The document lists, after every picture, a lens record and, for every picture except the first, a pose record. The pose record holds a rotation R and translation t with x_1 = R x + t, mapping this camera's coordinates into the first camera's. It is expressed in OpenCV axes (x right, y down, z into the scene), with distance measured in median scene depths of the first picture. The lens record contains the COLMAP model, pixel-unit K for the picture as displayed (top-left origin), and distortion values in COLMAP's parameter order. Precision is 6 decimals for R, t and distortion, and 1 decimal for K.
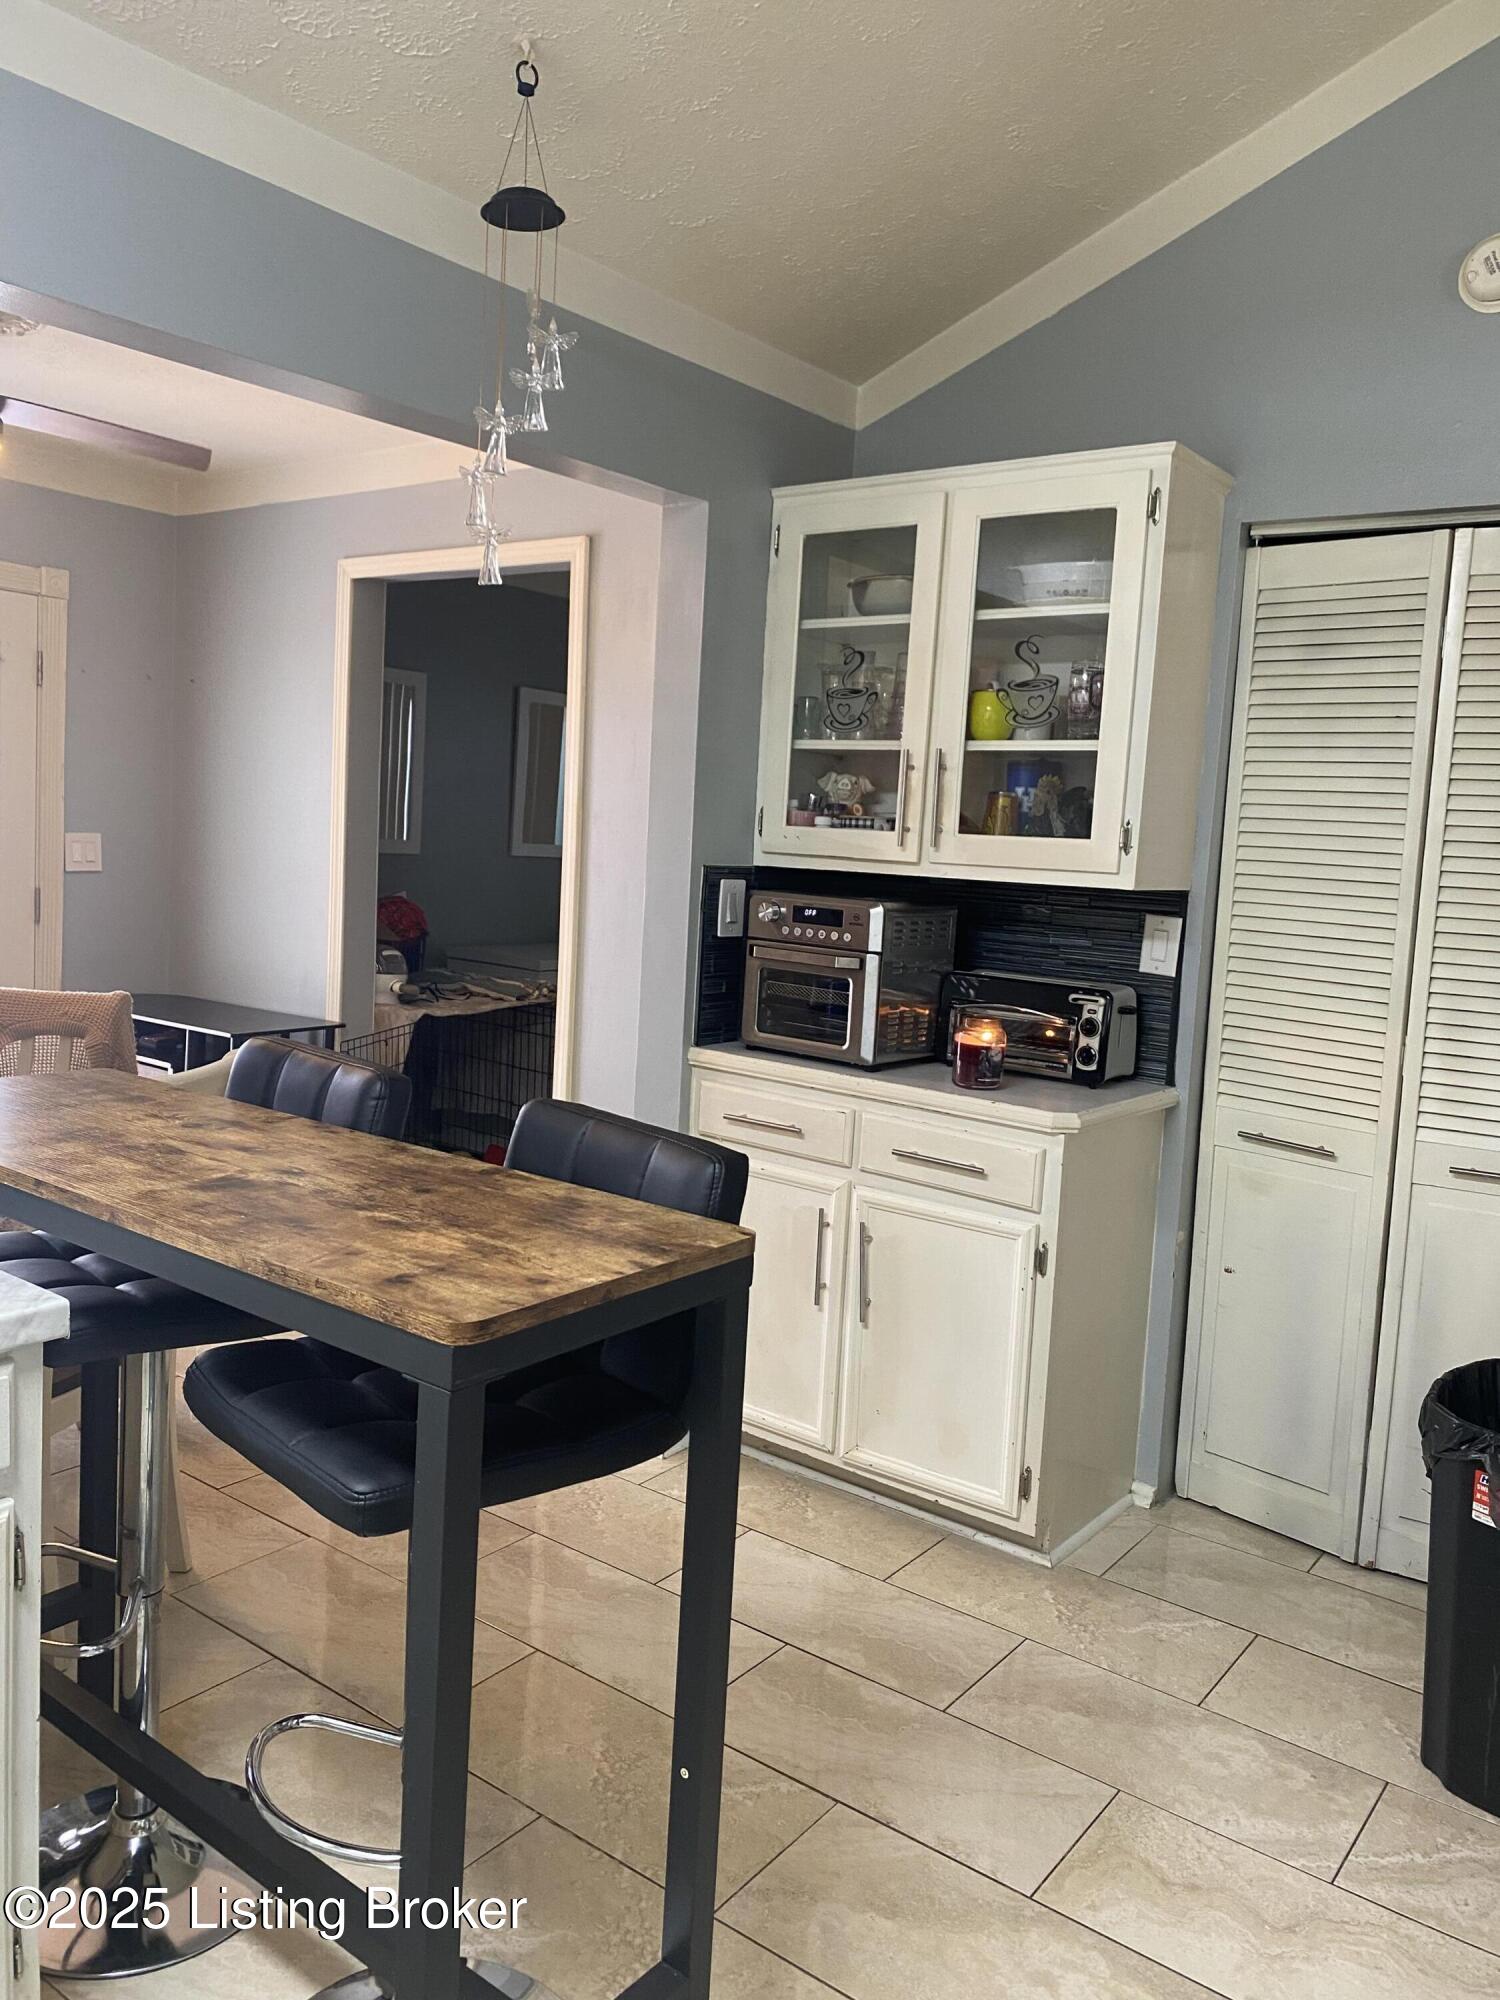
lens RADIAL K [[1520.1, 0, 767.5], [0, 1520.1, 987.9], [0, 0, 1]] dist [0.027842, -0.033125]
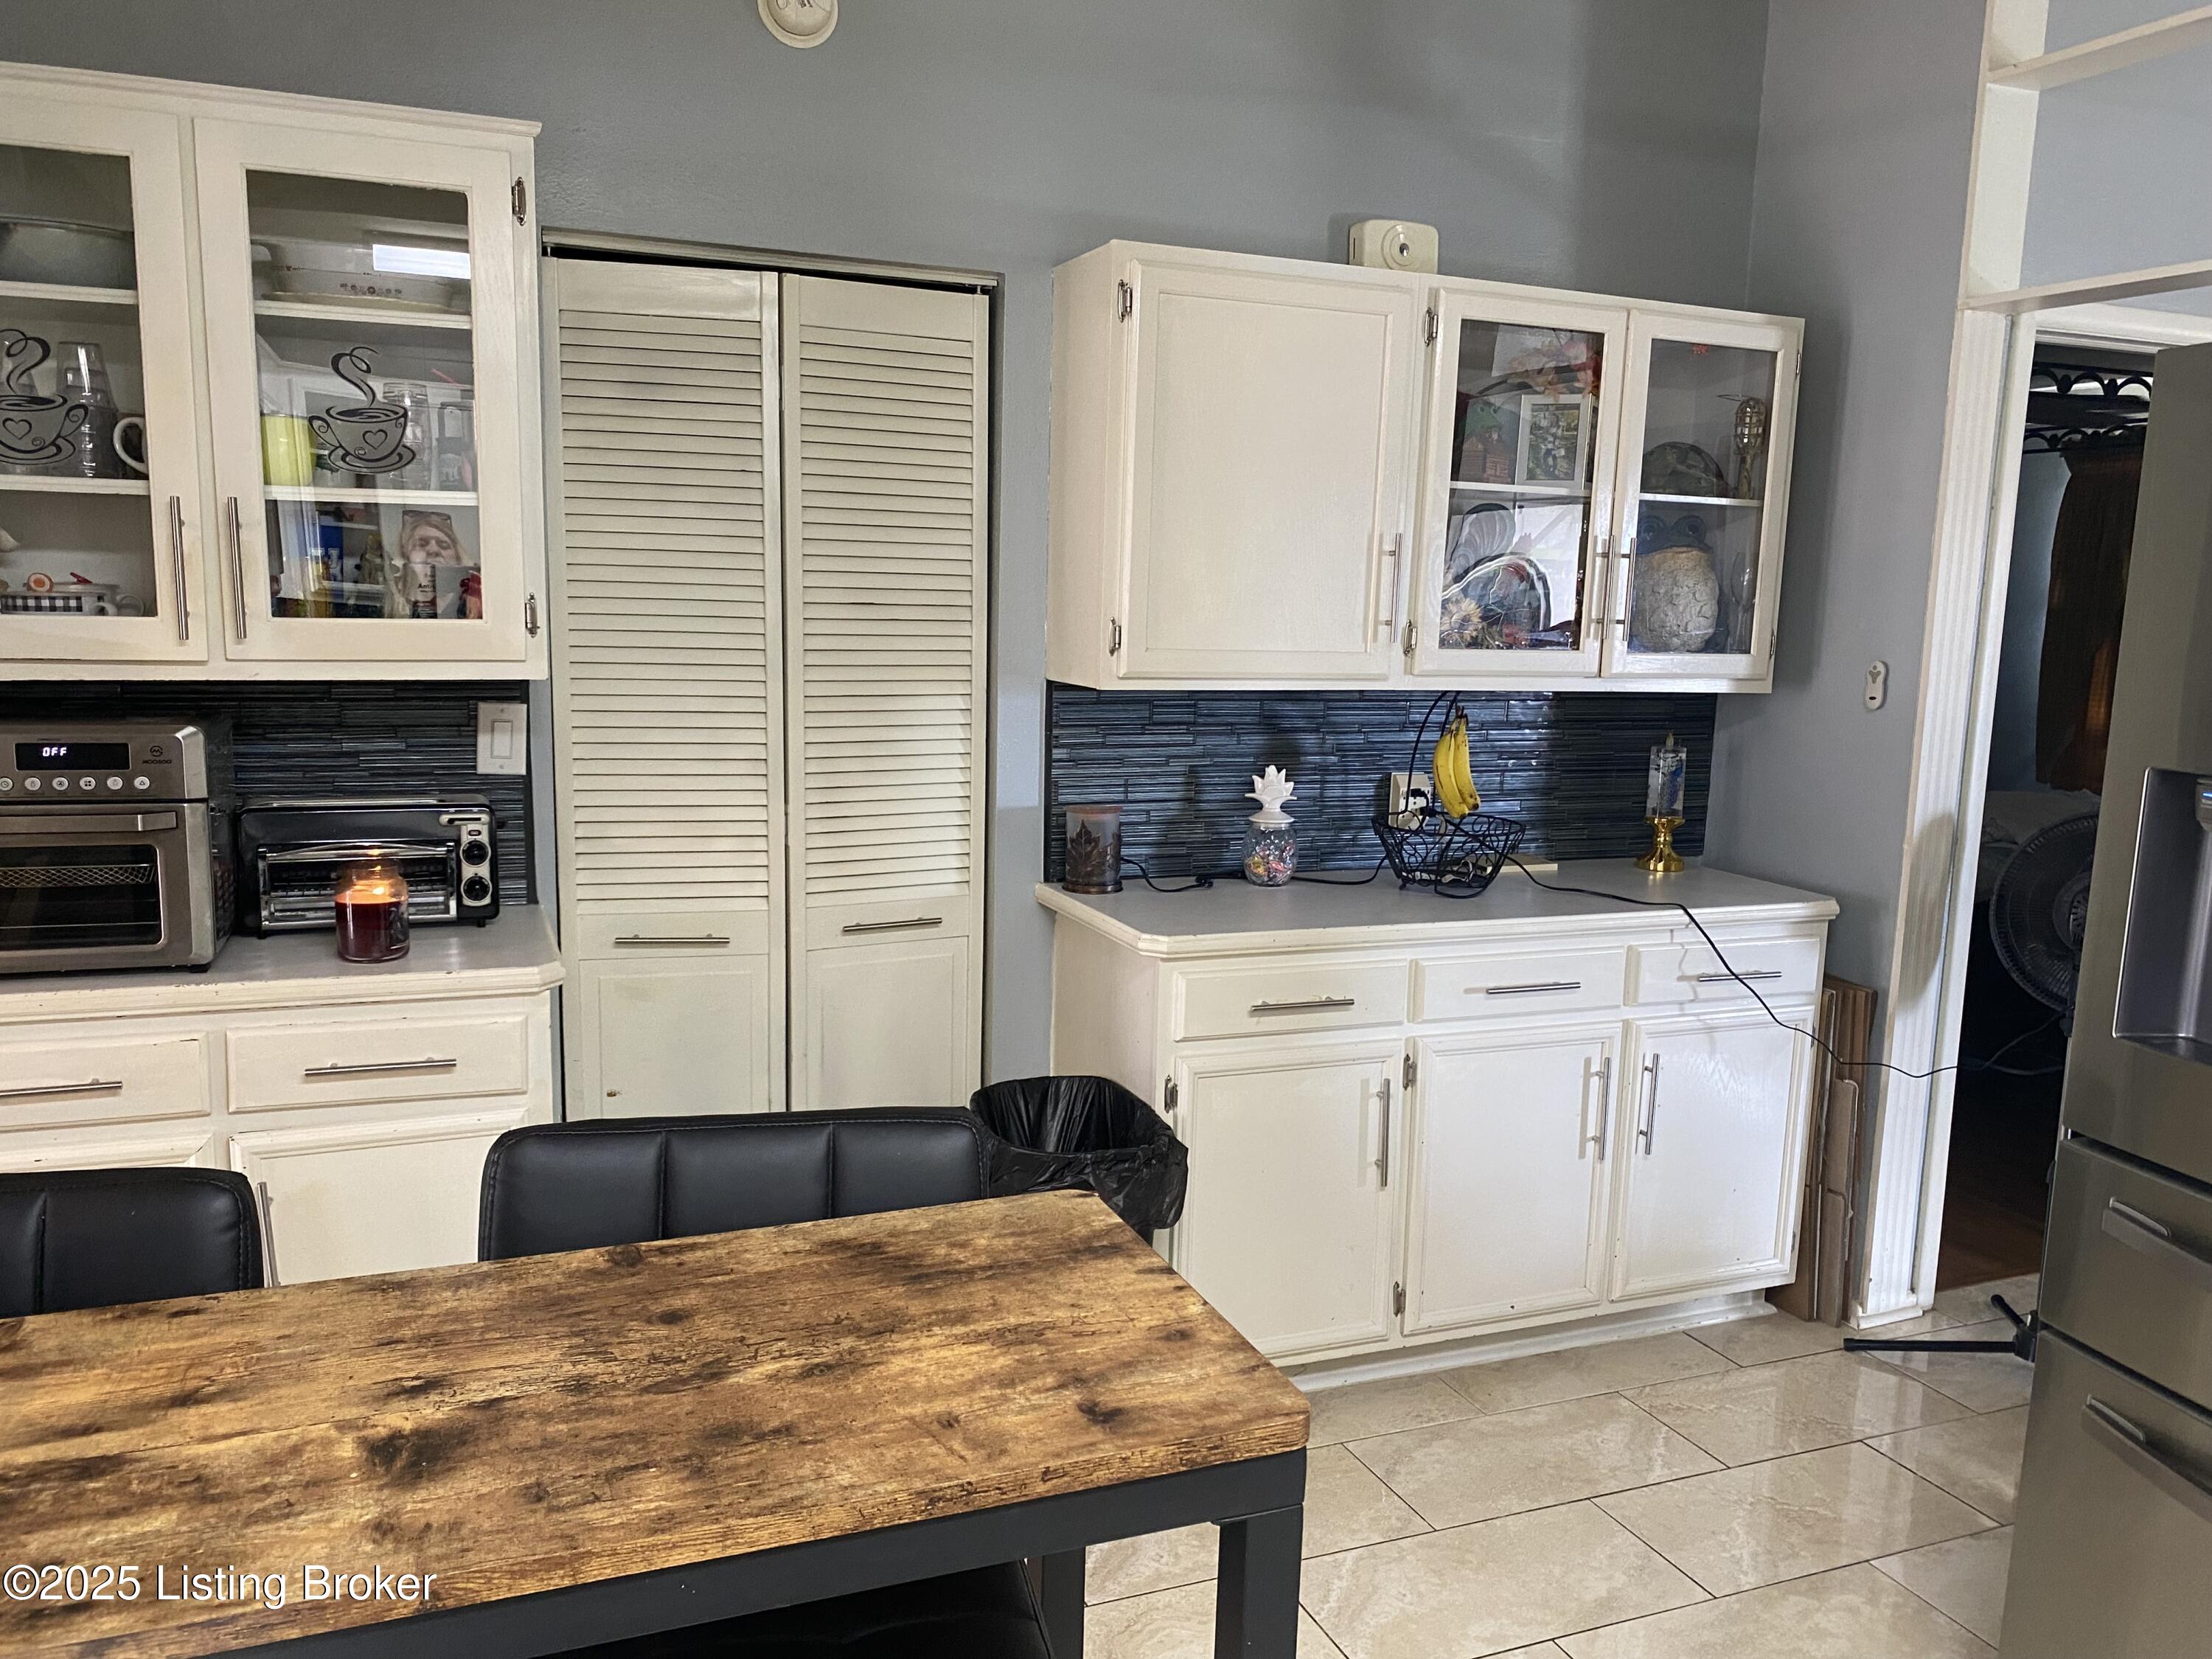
lens RADIAL K [[1681.2, 0, 1113.7], [0, 1681.2, 843.3], [0, 0, 1]] dist [0.027842, -0.033125]
pose [[0.518770, -0.170467, 0.837746, -0.360249], [0.092306, 0.985359, 0.143344, -0.075781], [-0.849916, 0.002966, 0.526910, 0.250827]]
